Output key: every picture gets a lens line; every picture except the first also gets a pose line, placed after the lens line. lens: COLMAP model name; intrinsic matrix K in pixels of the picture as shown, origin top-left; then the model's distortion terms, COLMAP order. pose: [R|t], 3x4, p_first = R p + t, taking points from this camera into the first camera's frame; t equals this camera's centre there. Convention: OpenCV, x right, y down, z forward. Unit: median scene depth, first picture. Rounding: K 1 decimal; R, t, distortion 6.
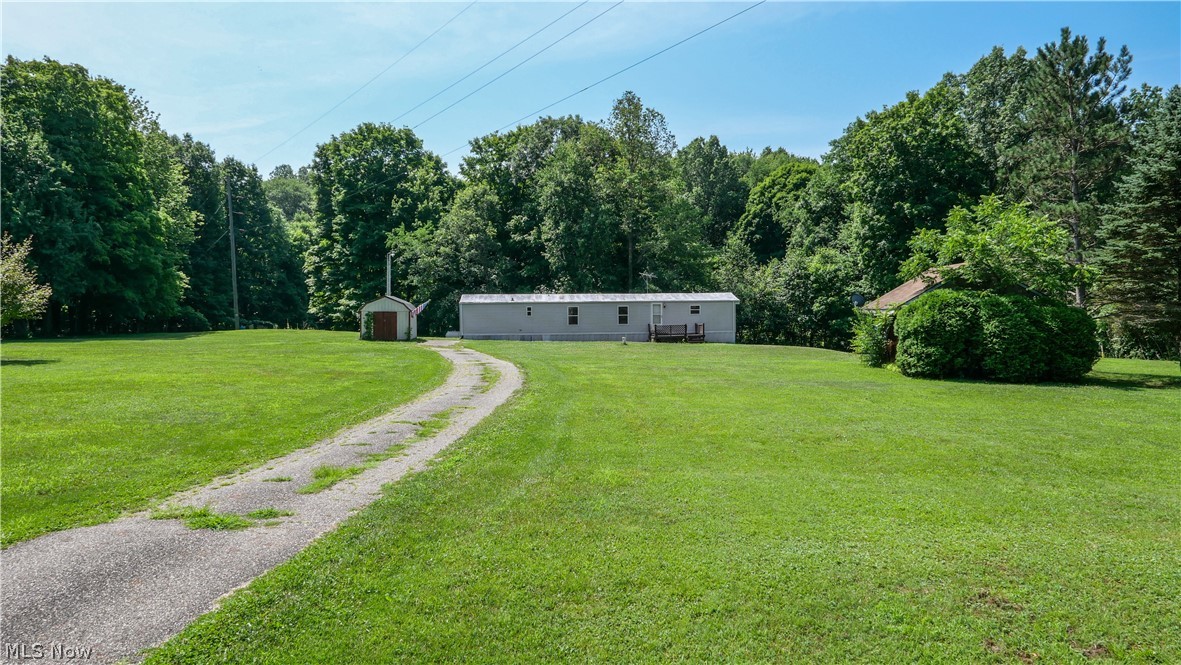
lens RADIAL K [[799.7, 0, 590.5], [0, 799.7, 332.5], [0, 0, 1]] dist [0.000086, 0.000113]
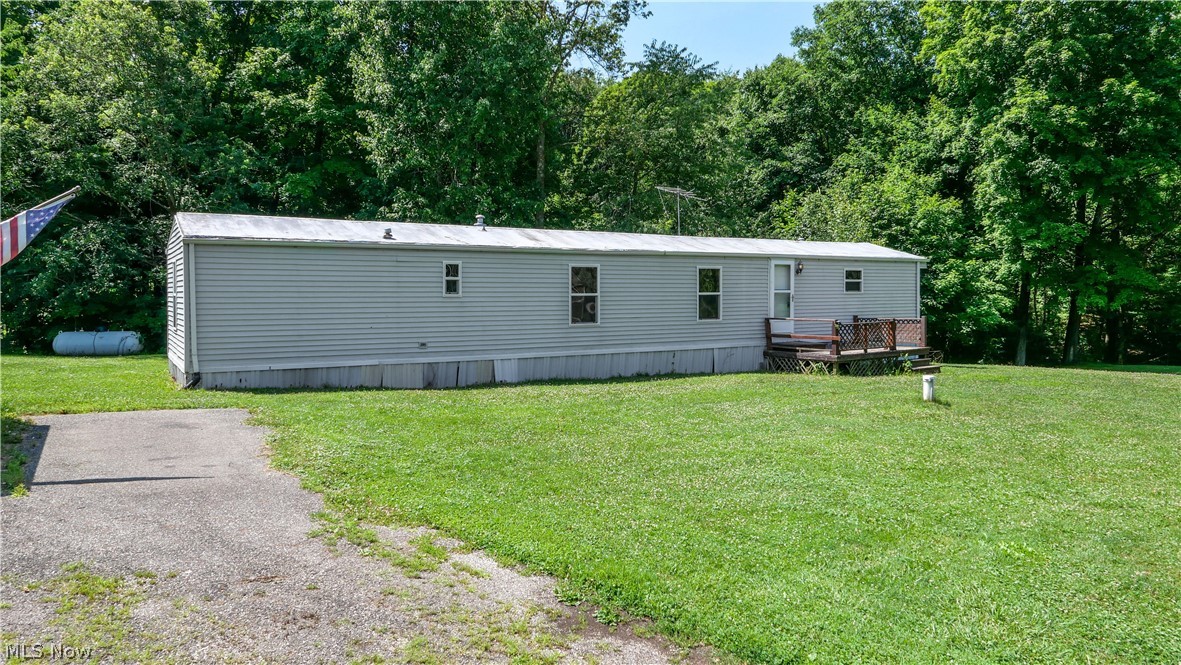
lens RADIAL K [[806.3, 0, 589.0], [0, 806.3, 285.9], [0, 0, 1]] dist [-0.013180, -0.004775]
pose [[0.893364, 0.010291, 0.449216, -0.147290], [0.005266, 0.999429, -0.033370, -0.012524], [-0.449303, 0.032177, 0.892800, 0.655683]]
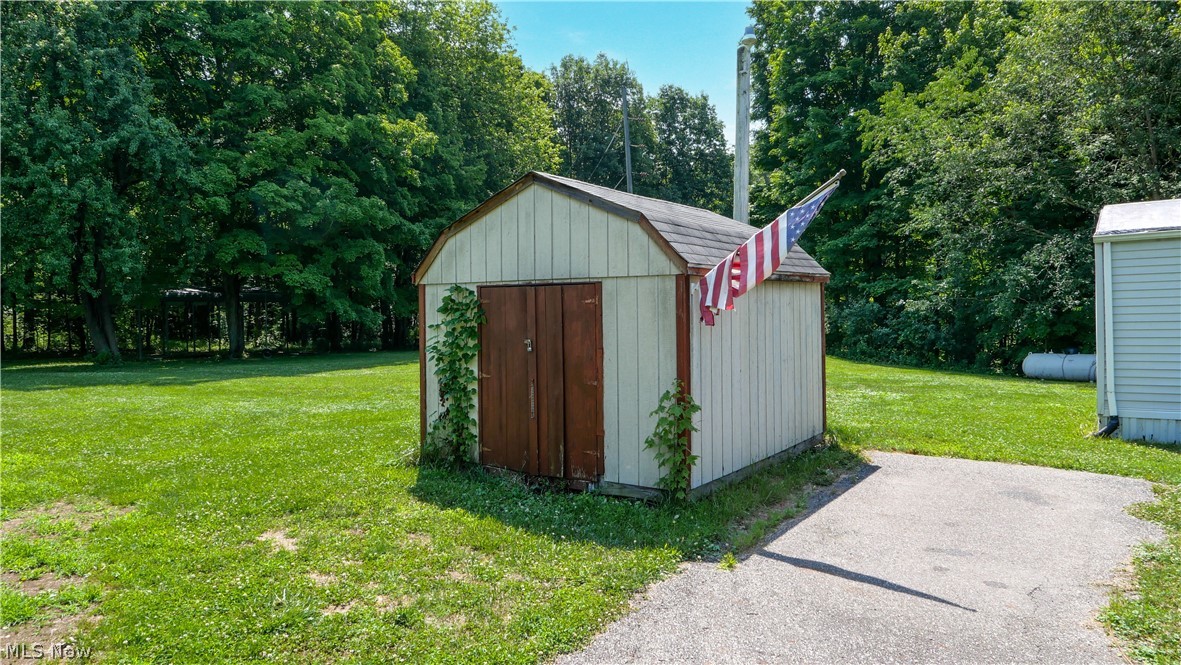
lens RADIAL K [[773.0, 0, 590.5], [0, 773.0, 332.5], [0, 0, 1]] dist [-0.021713, -0.000855]
pose [[0.764720, 0.002323, -0.644359, -0.125451], [-0.003894, 0.999992, -0.001016, -0.013043], [0.644351, 0.003286, 0.764723, 0.714543]]
